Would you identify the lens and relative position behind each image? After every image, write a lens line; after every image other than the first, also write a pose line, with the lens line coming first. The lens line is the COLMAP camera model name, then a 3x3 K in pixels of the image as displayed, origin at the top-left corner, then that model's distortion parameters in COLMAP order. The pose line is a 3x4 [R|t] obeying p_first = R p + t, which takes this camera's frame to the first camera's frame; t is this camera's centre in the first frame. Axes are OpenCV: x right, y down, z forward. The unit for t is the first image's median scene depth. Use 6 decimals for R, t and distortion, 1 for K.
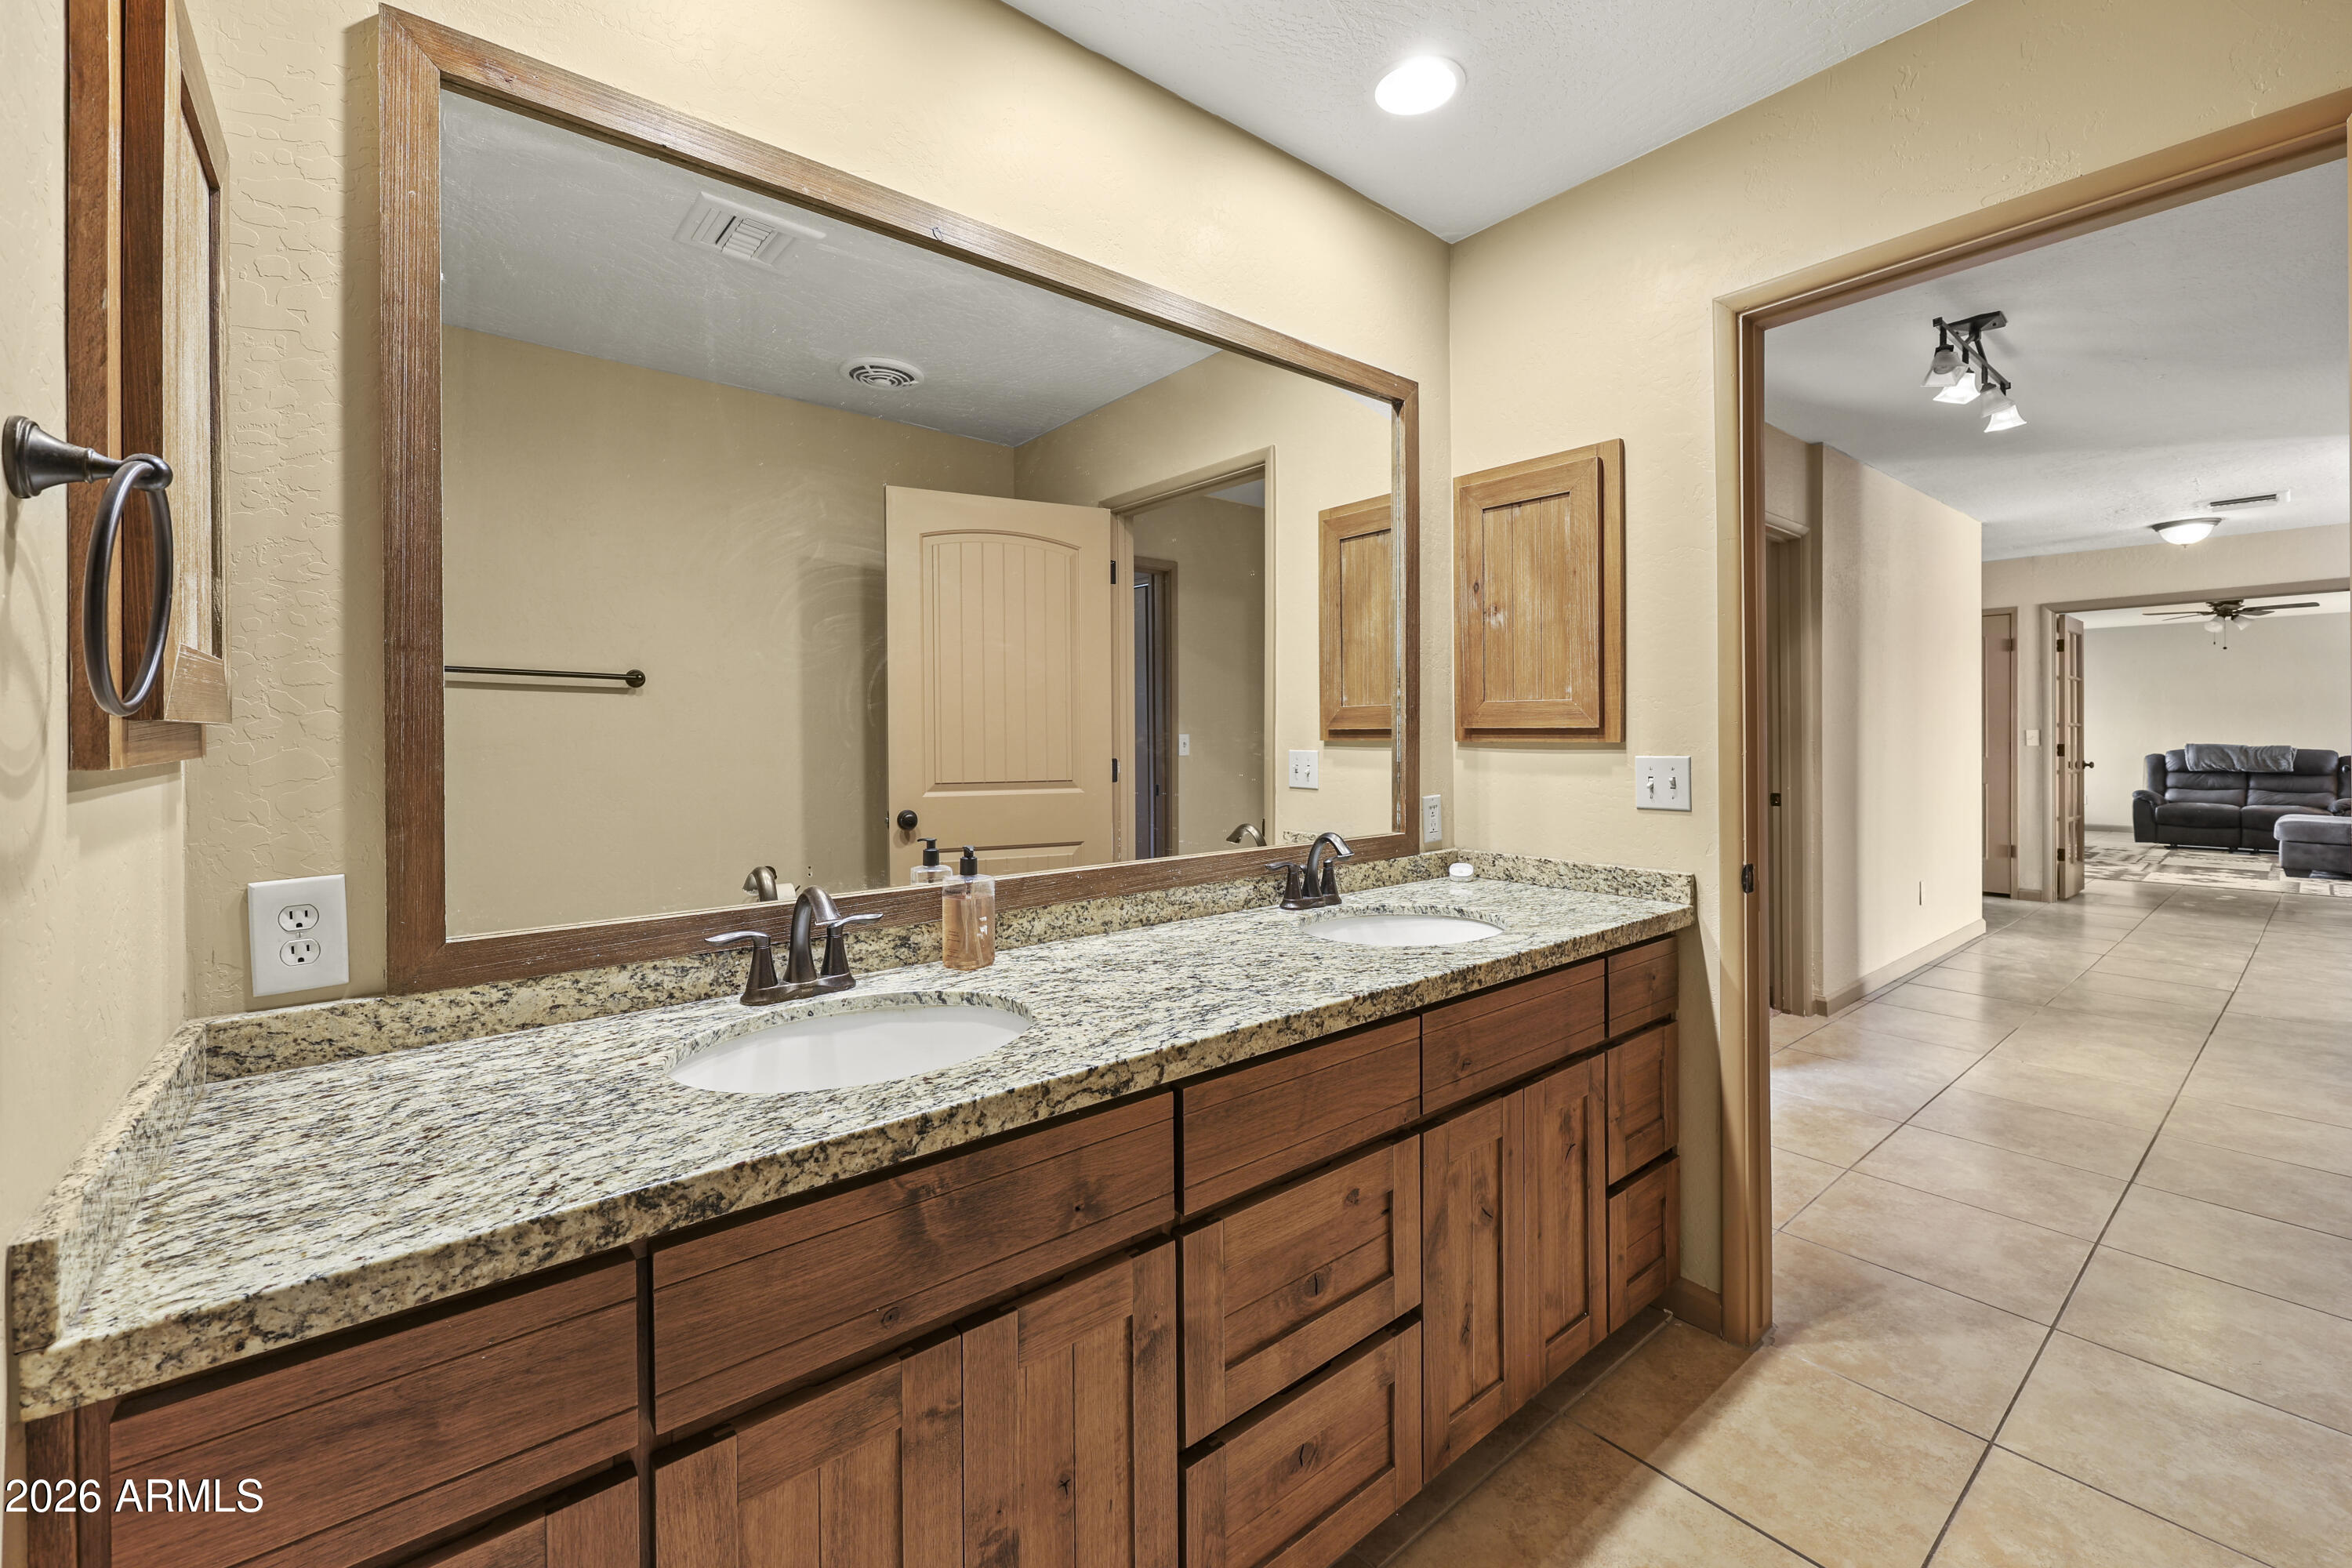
lens RADIAL K [[978.0, 0, 1160.0], [0, 978.0, 733.6], [0, 0, 1]] dist [0.000503, 0.000014]
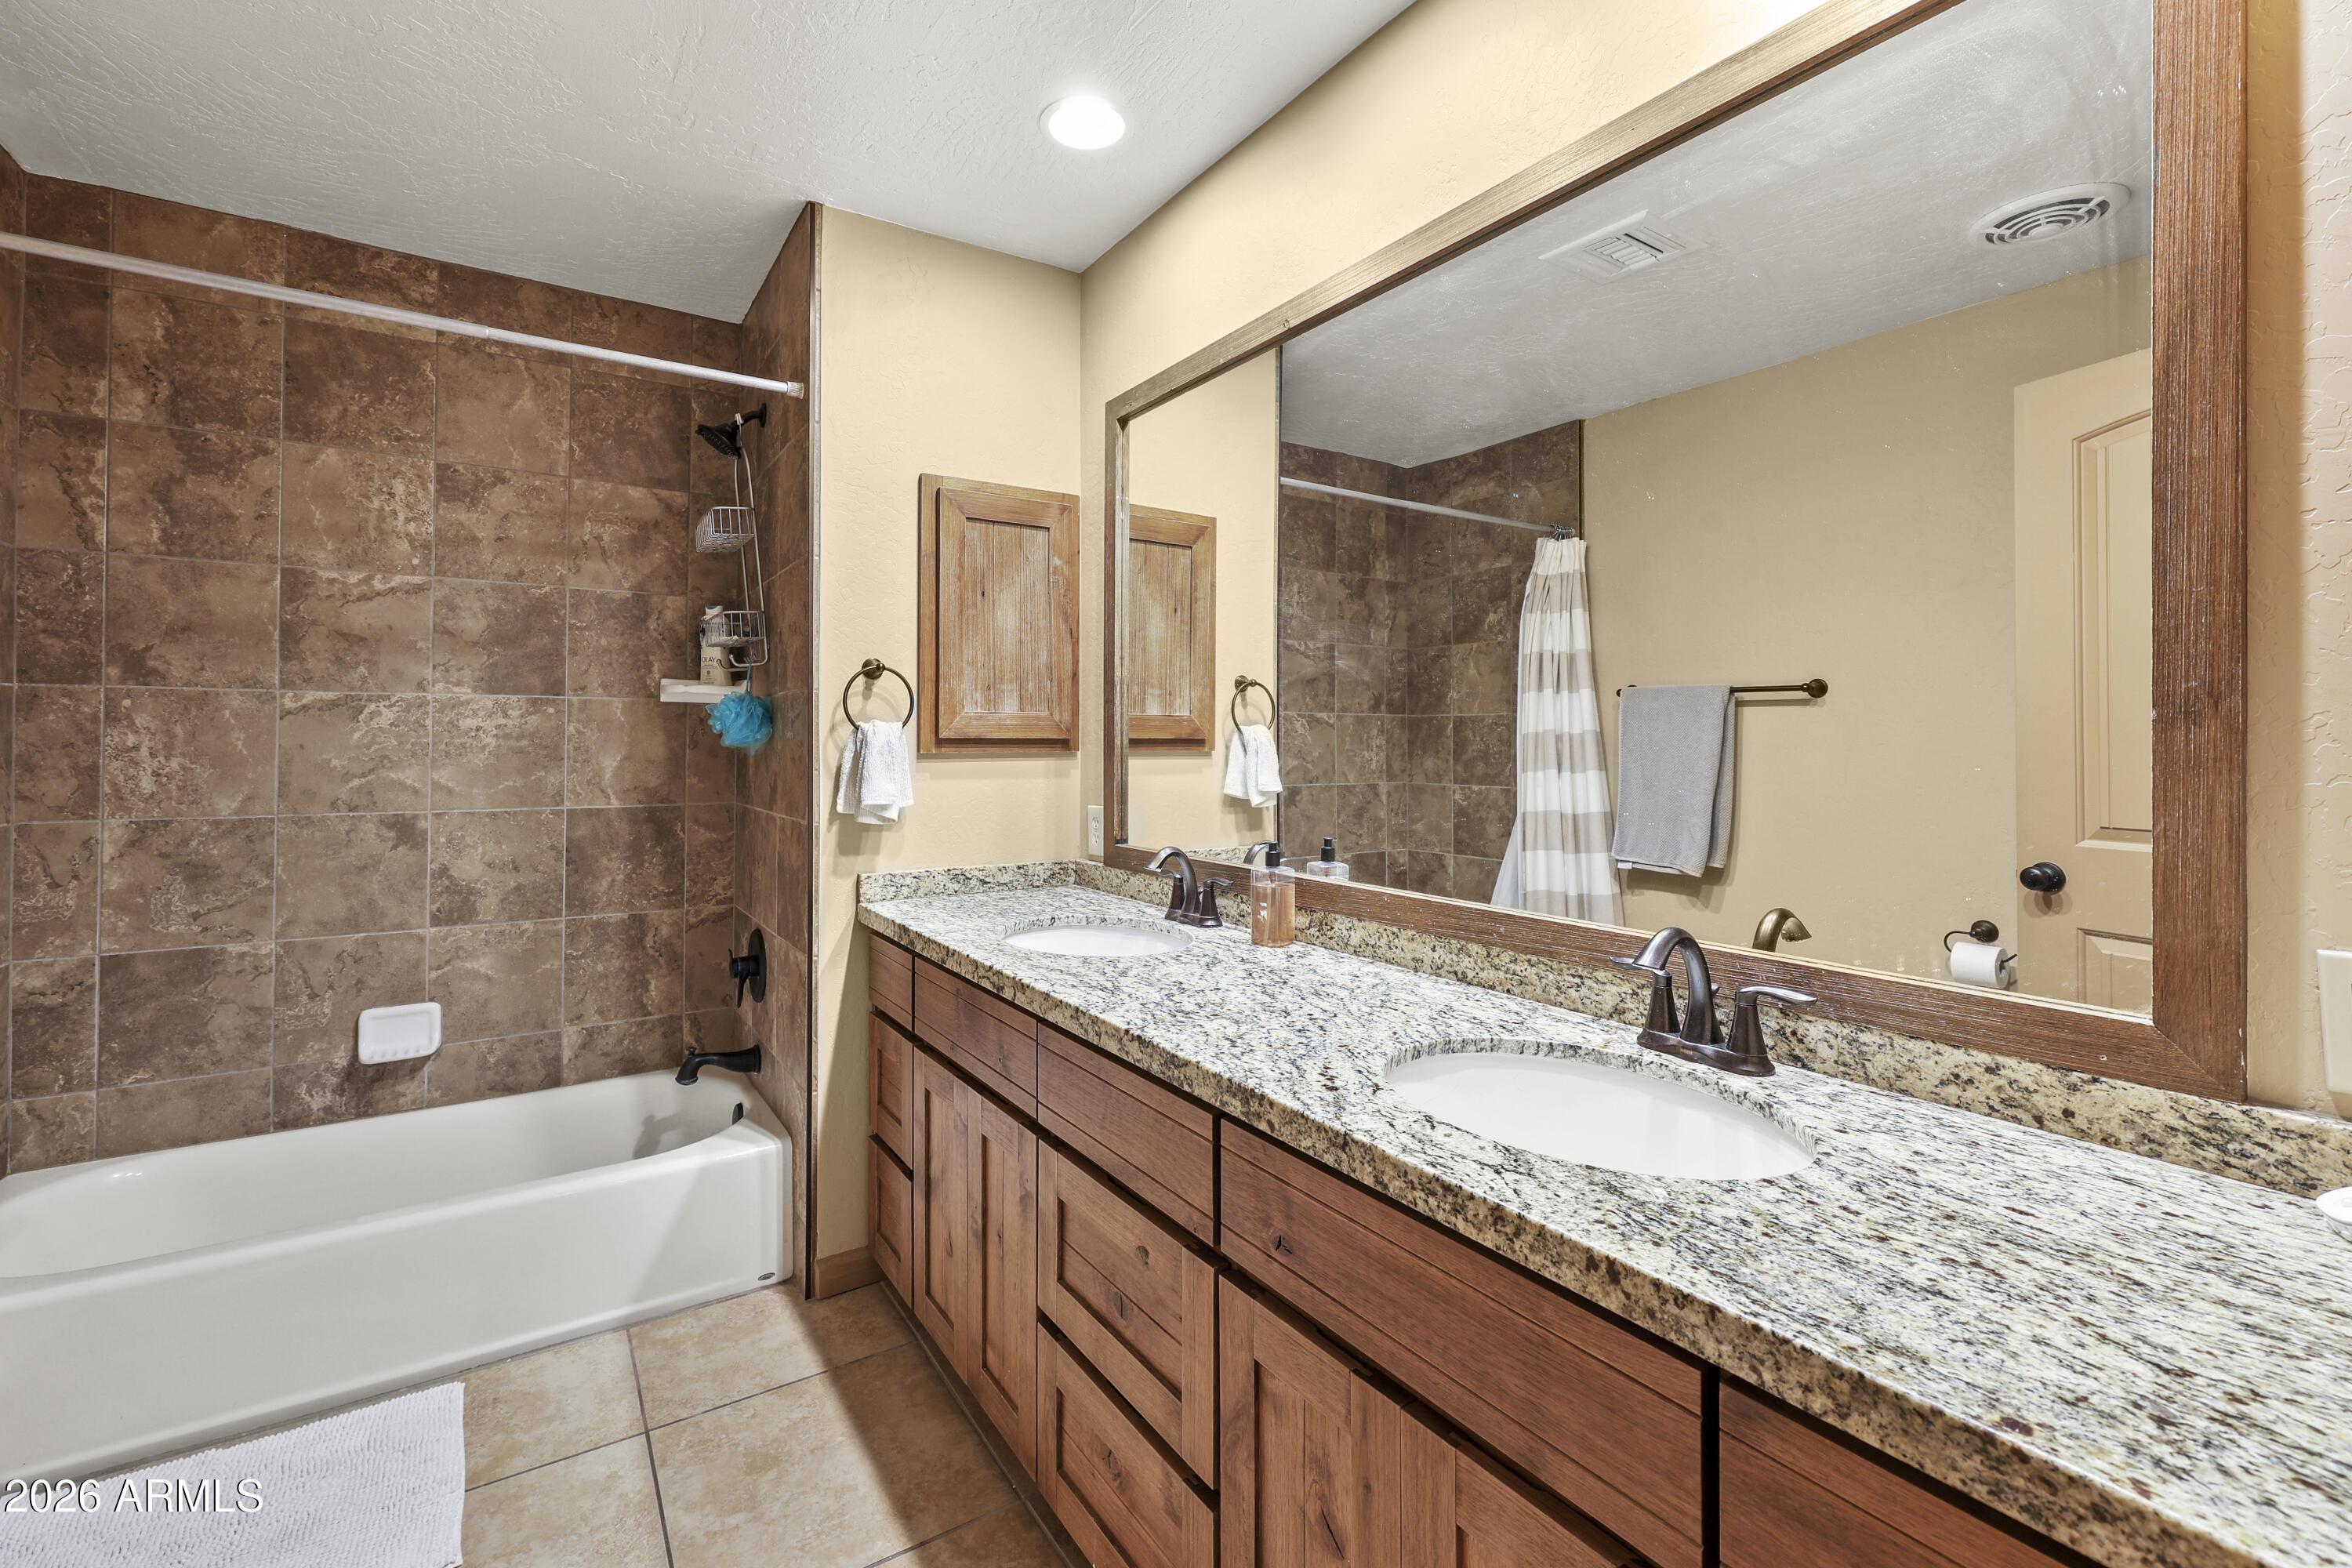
lens RADIAL K [[978.0, 0, 1160.0], [0, 978.0, 733.6], [0, 0, 1]] dist [0.000503, 0.000014]
pose [[-0.090616, -0.004792, -0.995874, 0.941583], [-0.005860, 0.999974, -0.004279, -0.009124], [0.995869, 0.005448, -0.090642, 0.926832]]
